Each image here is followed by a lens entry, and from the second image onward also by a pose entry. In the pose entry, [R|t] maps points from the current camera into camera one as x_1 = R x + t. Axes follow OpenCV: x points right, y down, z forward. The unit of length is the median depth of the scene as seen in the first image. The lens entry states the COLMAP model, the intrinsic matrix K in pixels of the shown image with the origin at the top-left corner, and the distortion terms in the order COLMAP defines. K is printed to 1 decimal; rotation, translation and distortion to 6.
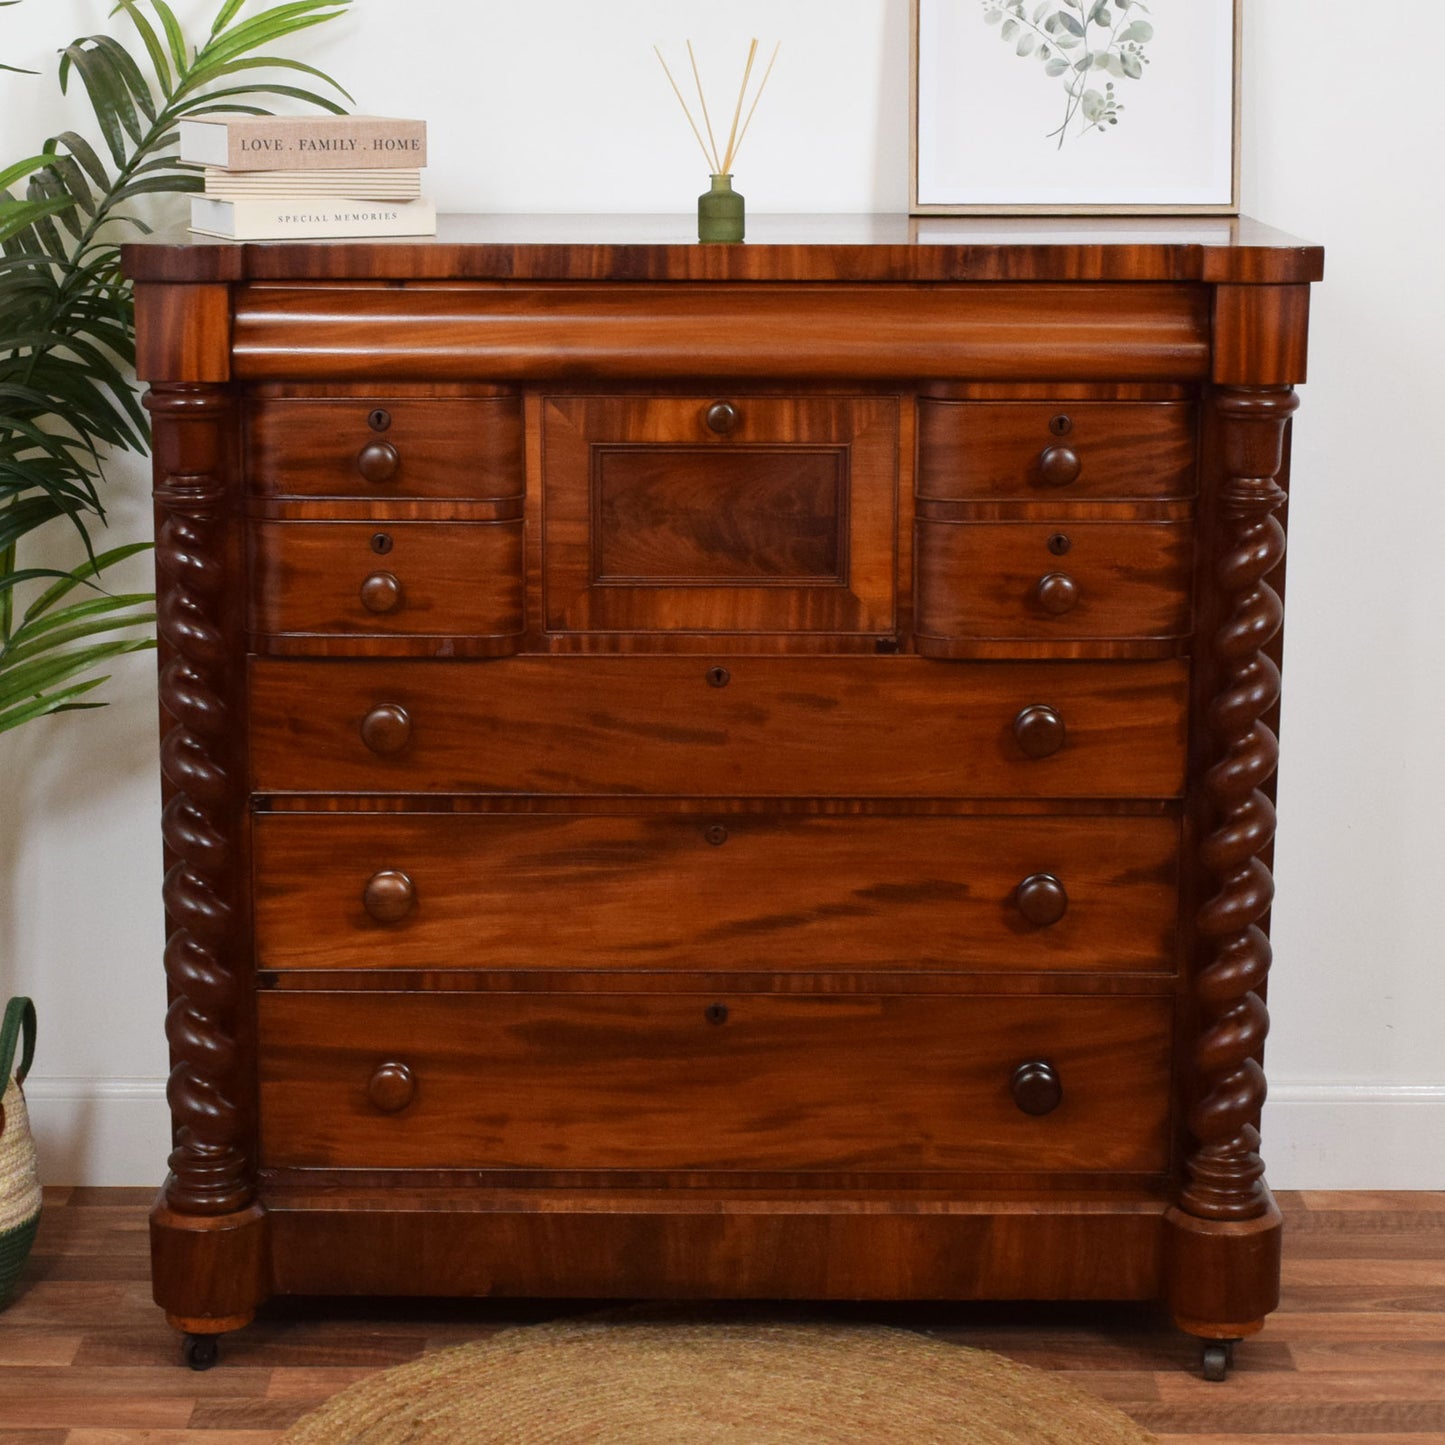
lens RADIAL K [[3151.9, 0, 722.5], [0, 3151.9, 722.5], [0, 0, 1]] dist [-0.006440, -0.121309]
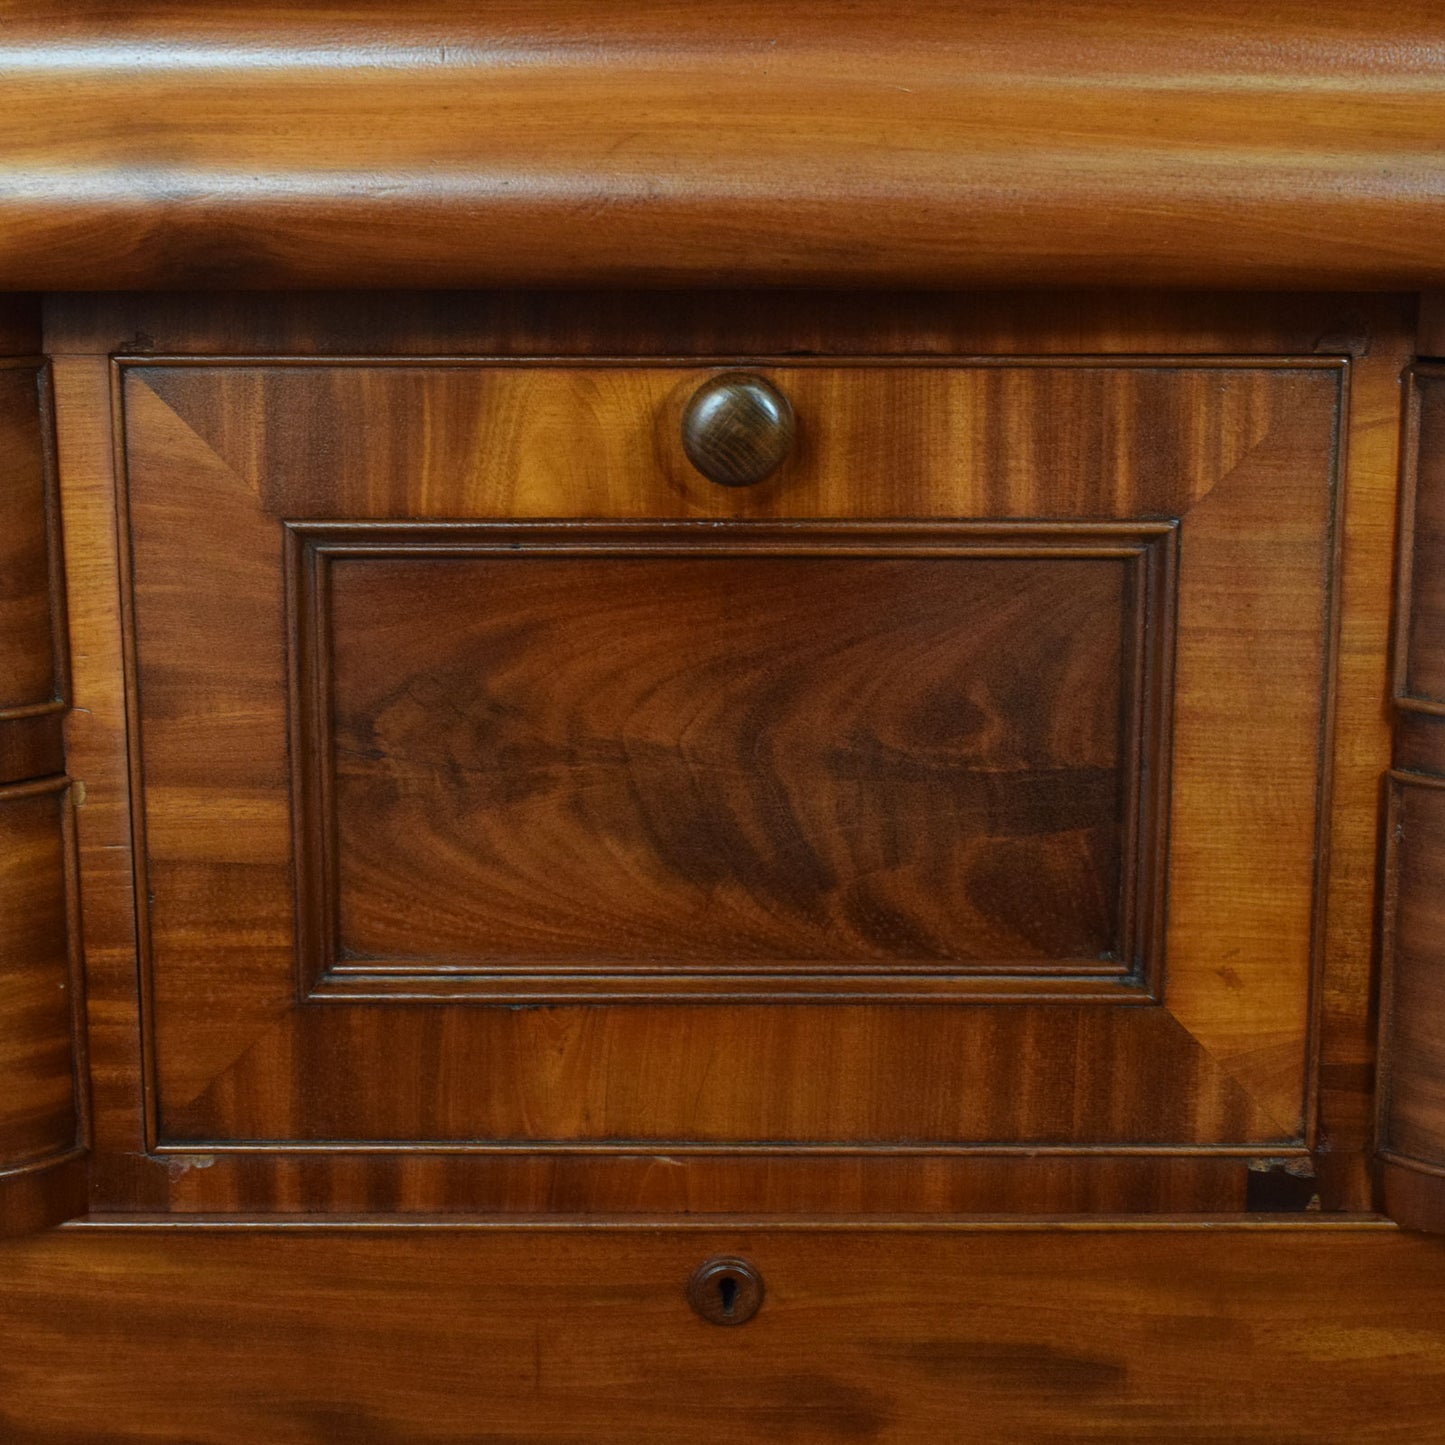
lens RADIAL K [[2577.4, 0, 782.5], [0, 2577.4, 735.9], [0, 0, 1]] dist [-0.017848, 0.059201]
pose [[0.999673, -0.003347, 0.025337, -0.002133], [0.003588, 0.999949, -0.009453, -0.065883], [-0.025304, 0.009541, 0.999634, 0.753868]]
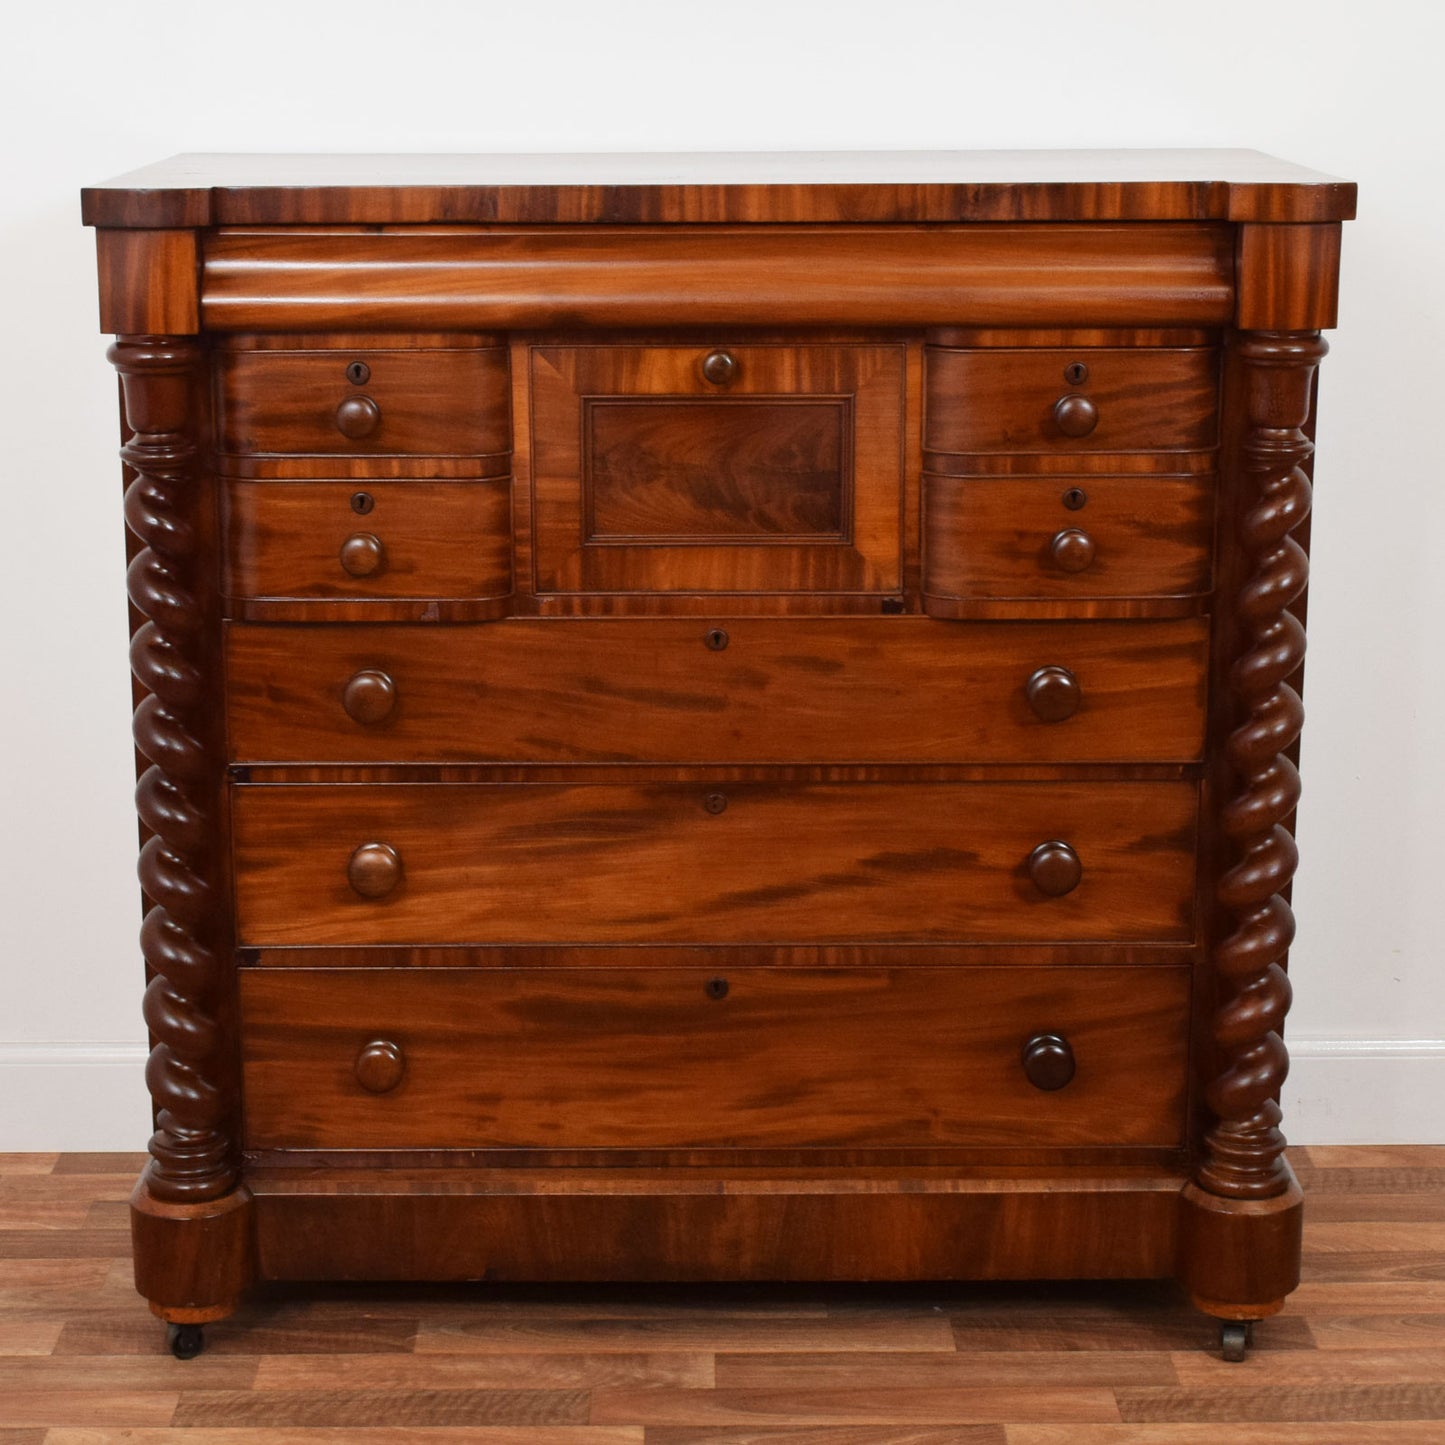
lens RADIAL K [[2876.6, 0, 722.5], [0, 2876.6, 722.5], [0, 0, 1]] dist [-0.030242, 0.109246]
pose [[0.999920, -0.007677, 0.010030, -0.008570], [0.007324, 0.999369, 0.034762, -0.019771], [-0.010290, -0.034686, 0.999345, 0.128696]]
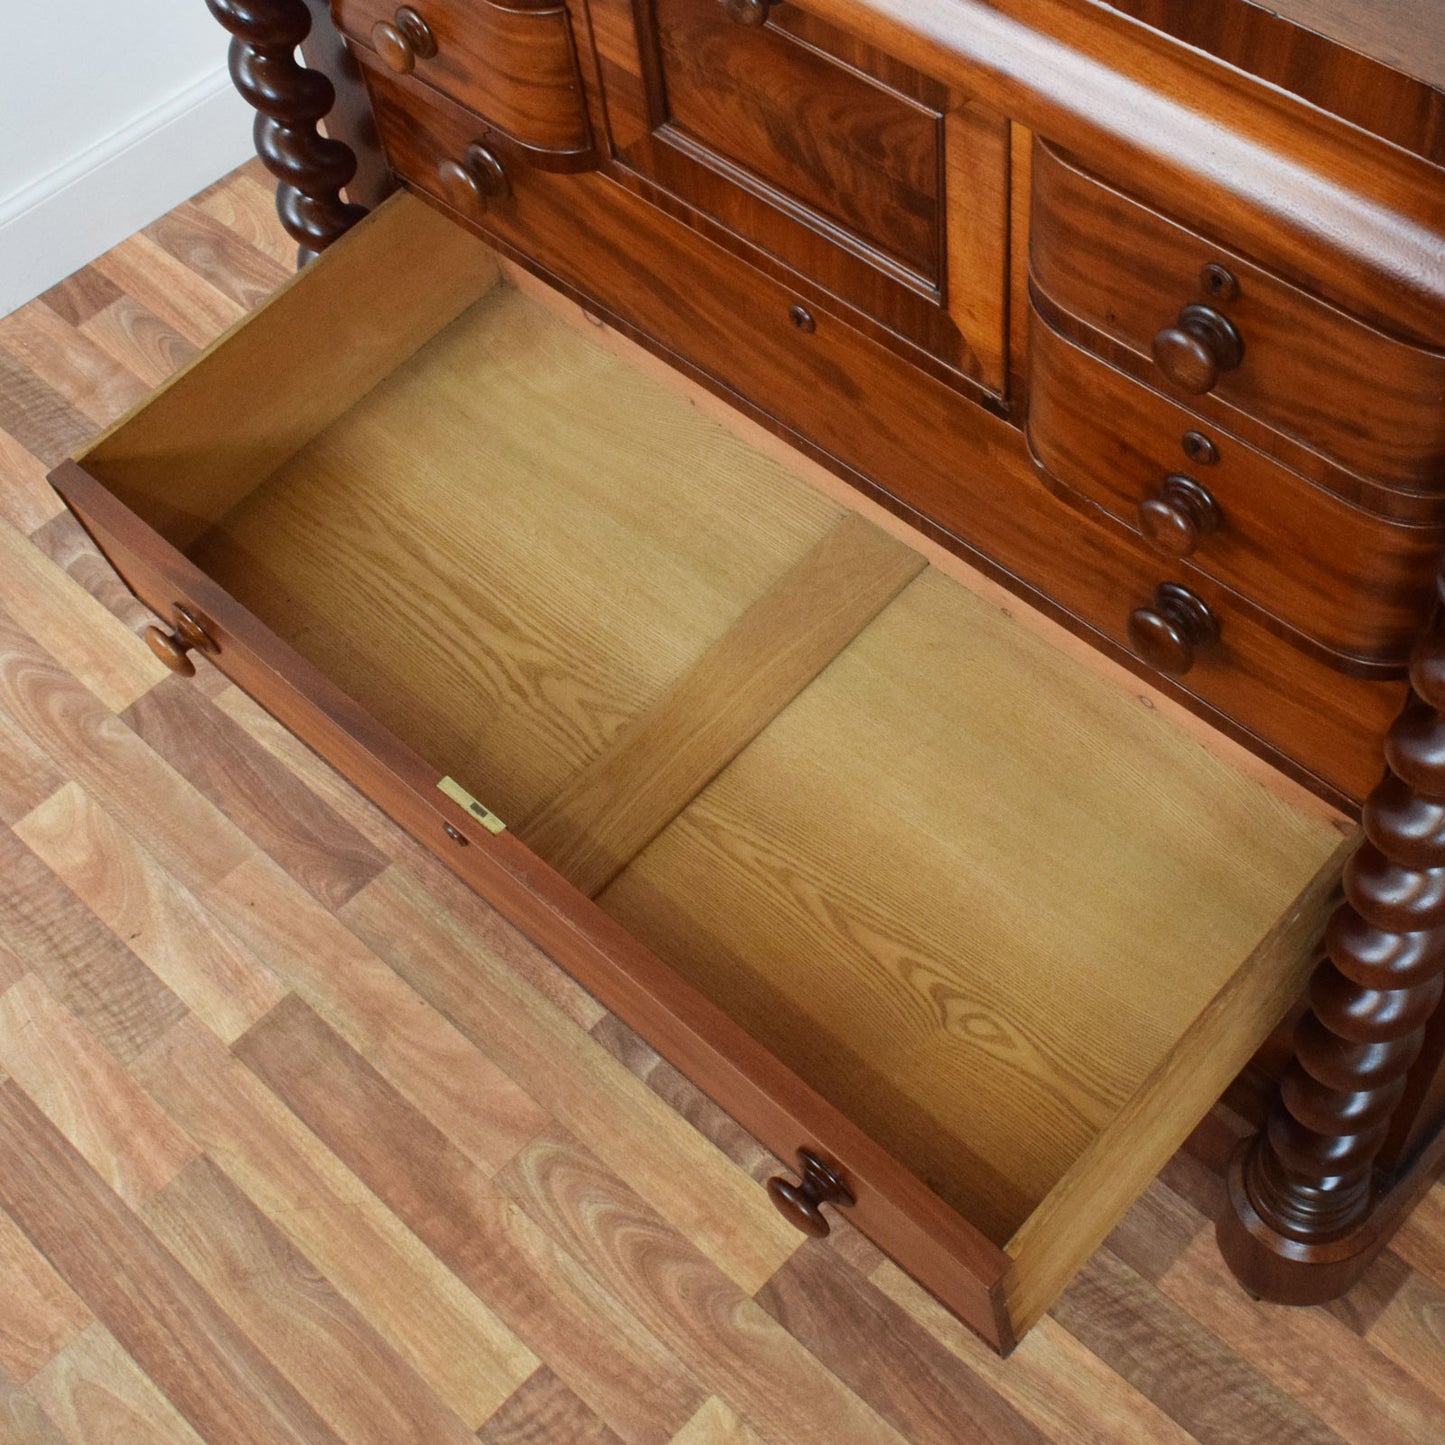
lens RADIAL K [[2038.9, 0, 844.4], [0, 2038.9, 641.6], [0, 0, 1]] dist [-0.024994, 0.015678]
pose [[0.745534, 0.507849, -0.431588, 0.224480], [-0.086254, 0.715652, 0.693111, -0.264026], [0.660862, -0.479511, 0.577347, 0.731411]]
